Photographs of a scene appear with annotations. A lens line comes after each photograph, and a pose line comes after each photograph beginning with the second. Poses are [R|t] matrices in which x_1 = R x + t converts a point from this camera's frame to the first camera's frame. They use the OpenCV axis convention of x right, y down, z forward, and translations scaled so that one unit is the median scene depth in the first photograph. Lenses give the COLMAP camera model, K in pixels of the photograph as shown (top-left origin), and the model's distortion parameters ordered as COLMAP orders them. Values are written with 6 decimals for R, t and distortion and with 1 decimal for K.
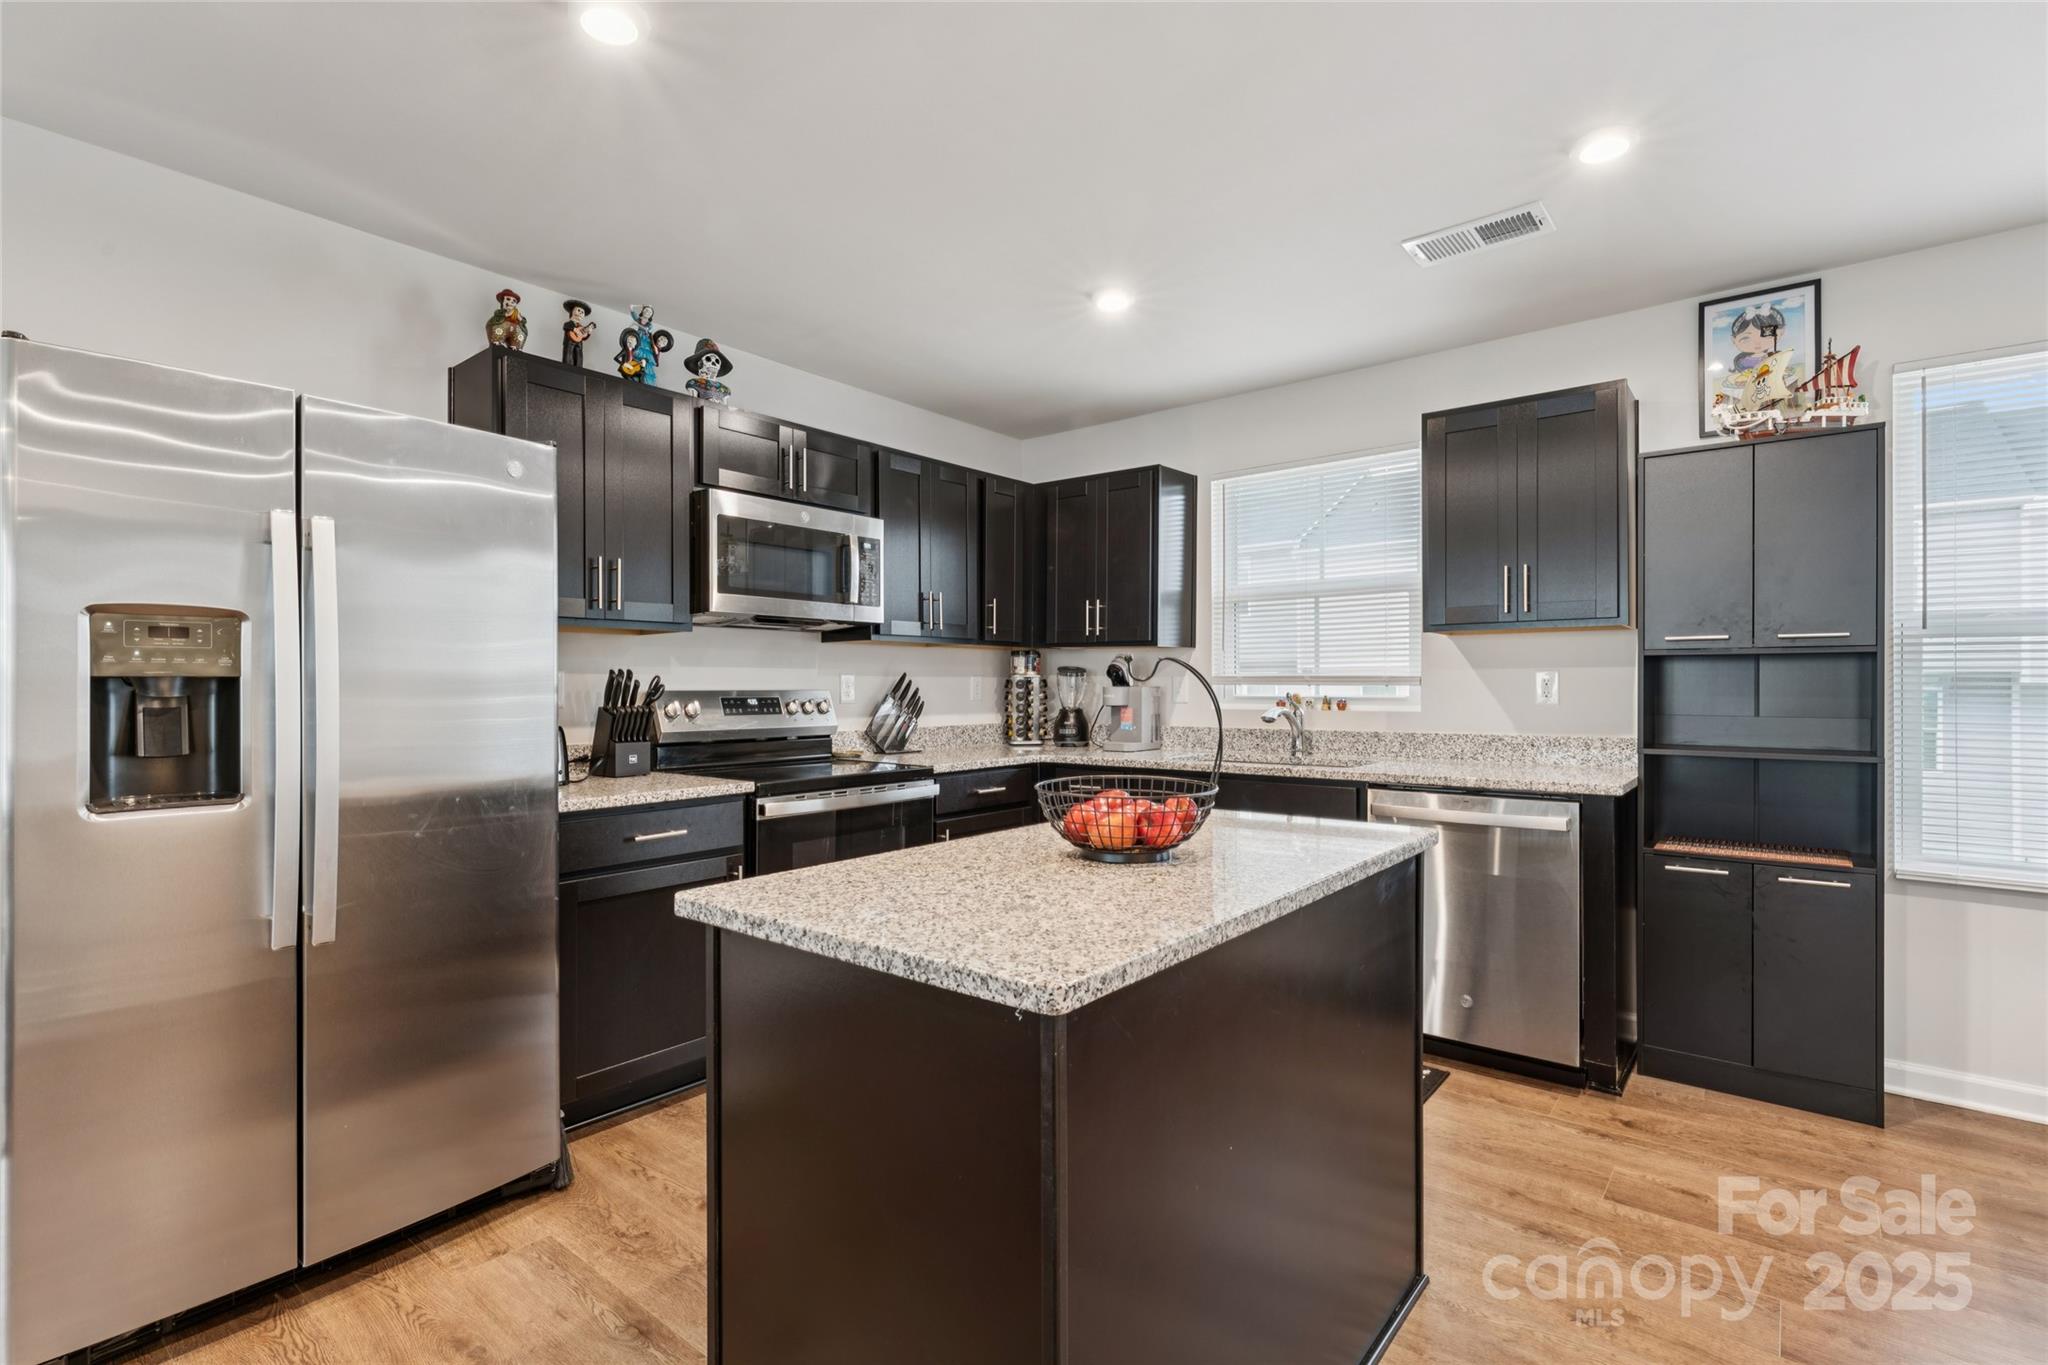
lens RADIAL K [[951.1, 0, 1019.9], [0, 951.1, 679.9], [0, 0, 1]] dist [0.000476, -0.000050]
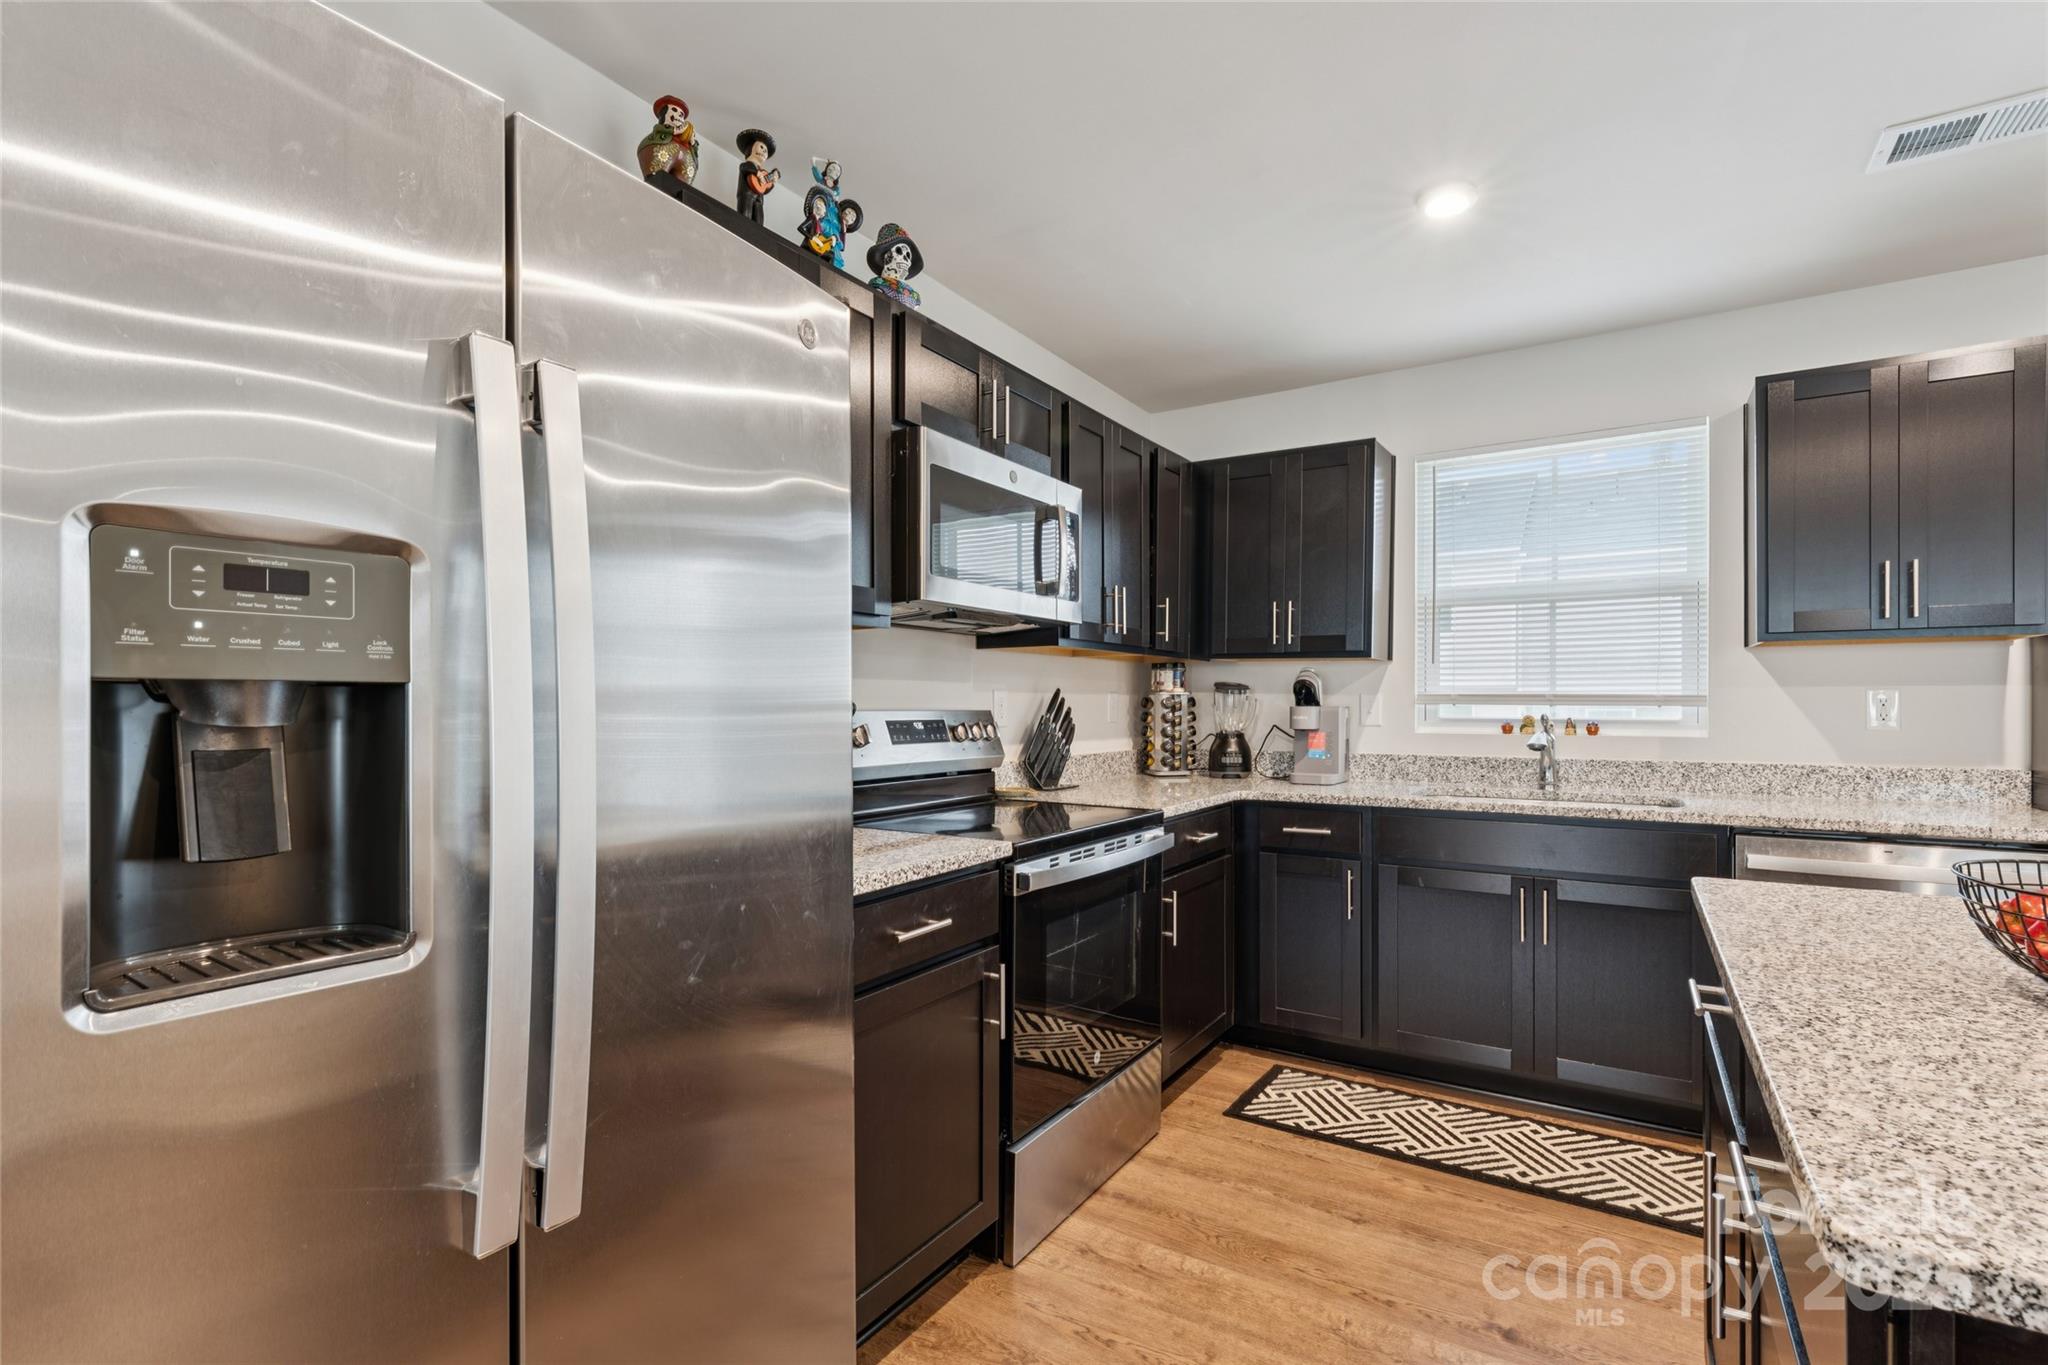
lens RADIAL K [[945.0, 0, 1029.5], [0, 945.0, 701.4], [0, 0, 1]] dist [-0.000414, 0.000122]
pose [[0.992266, 0.003366, 0.124086, -0.314348], [-0.003718, 0.999990, 0.002601, 0.001871], [-0.124076, -0.003043, 0.992268, 0.273976]]
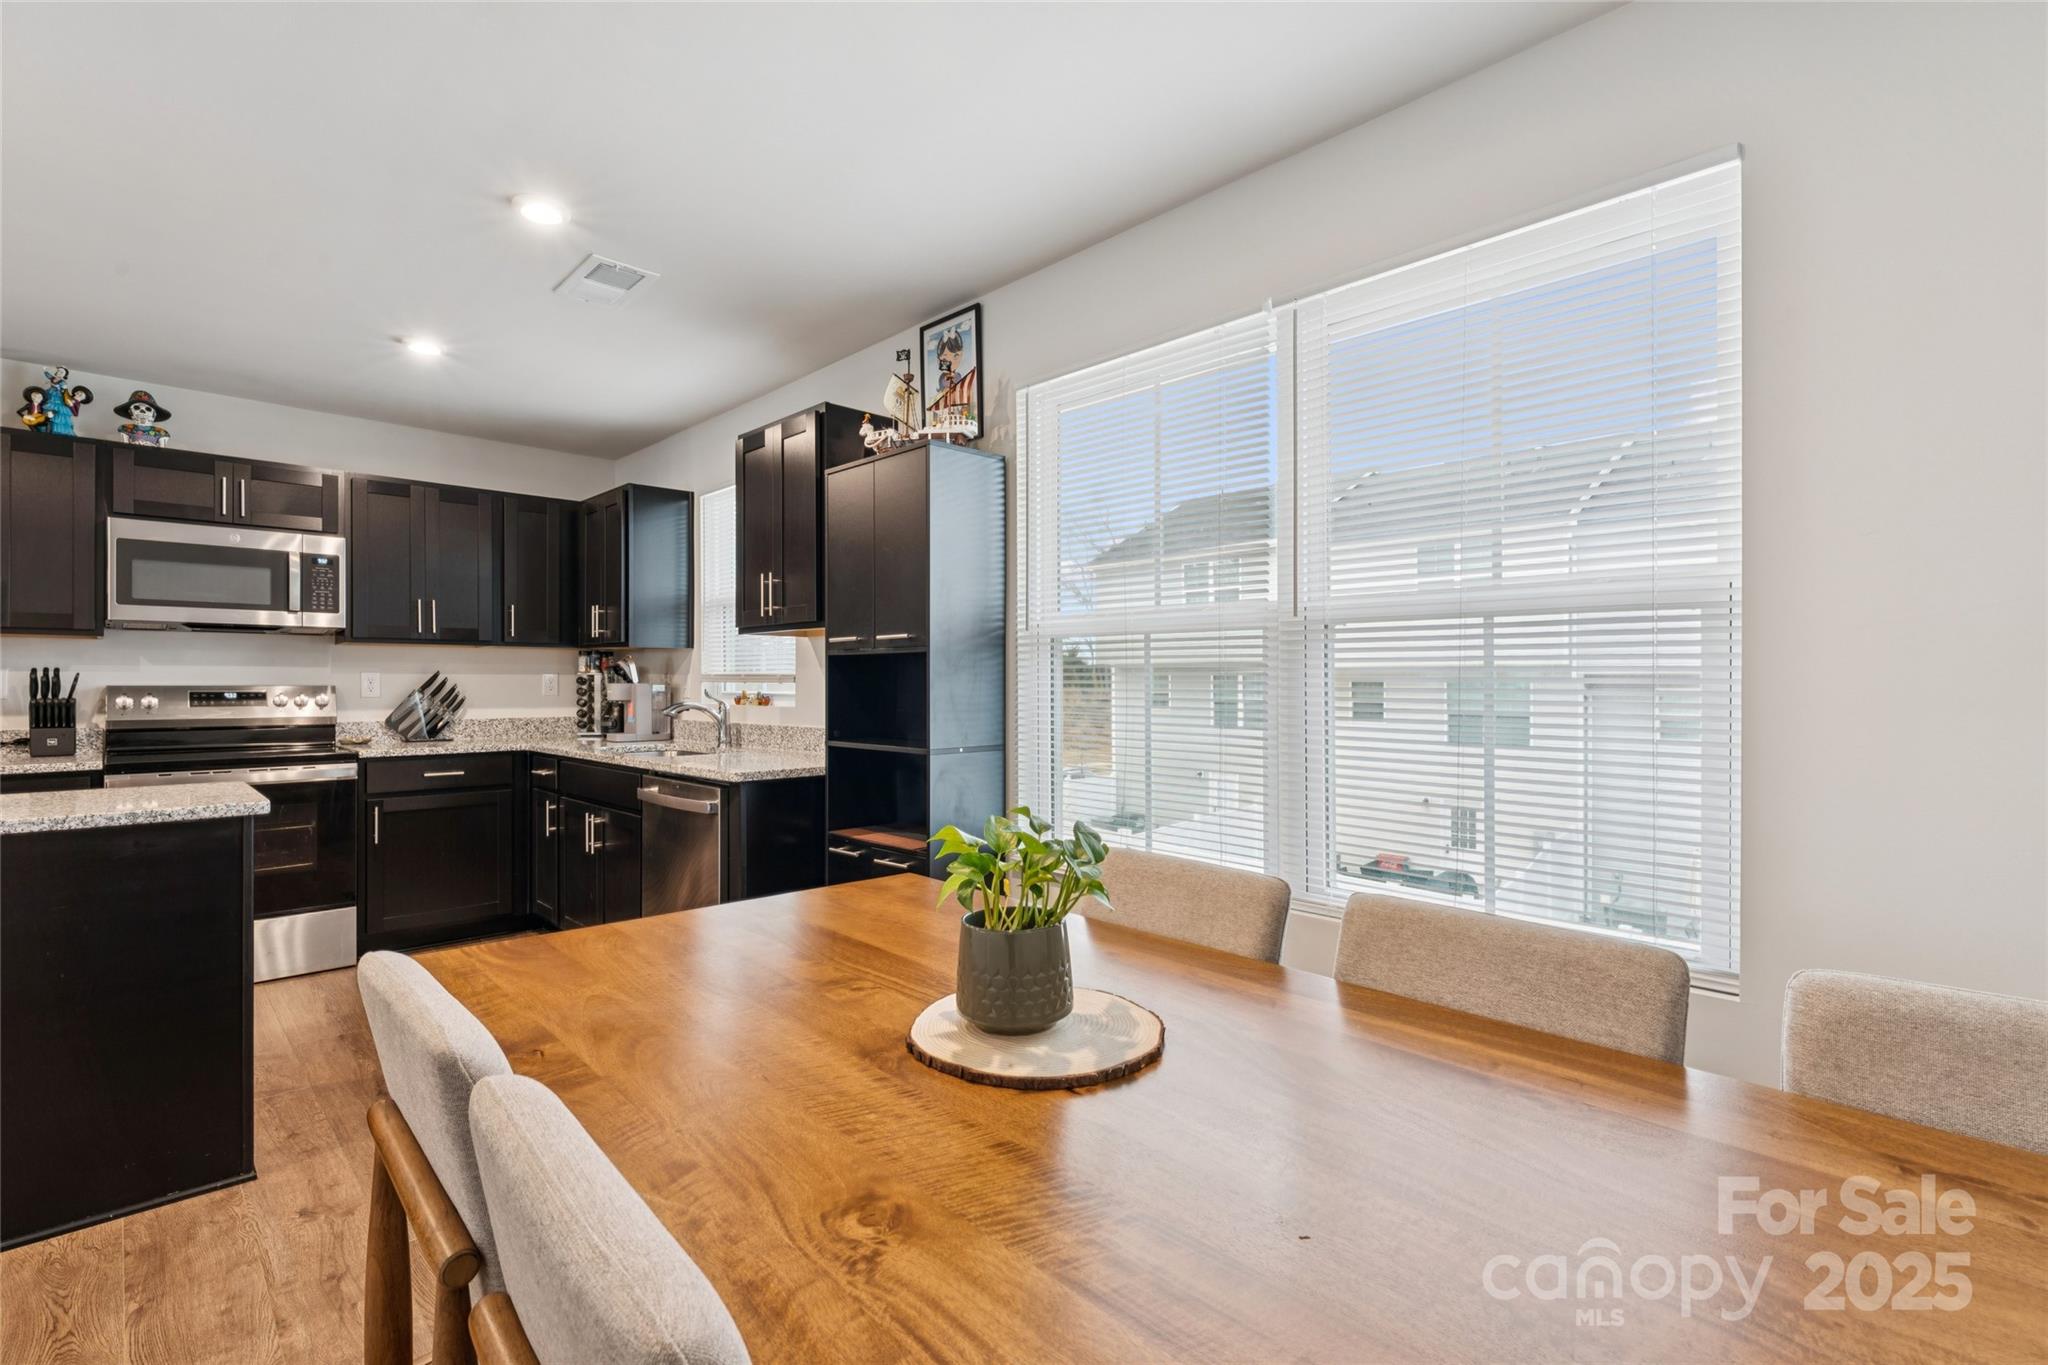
lens RADIAL K [[935.4, 0, 1024.0], [0, 935.4, 682.5], [0, 0, 1]] dist [0.000245, 0.001118]
pose [[0.993037, 0.002284, -0.117784, 0.908479], [-0.001719, 0.999987, 0.004899, -0.000497], [0.117794, -0.004663, 0.993027, -0.035652]]
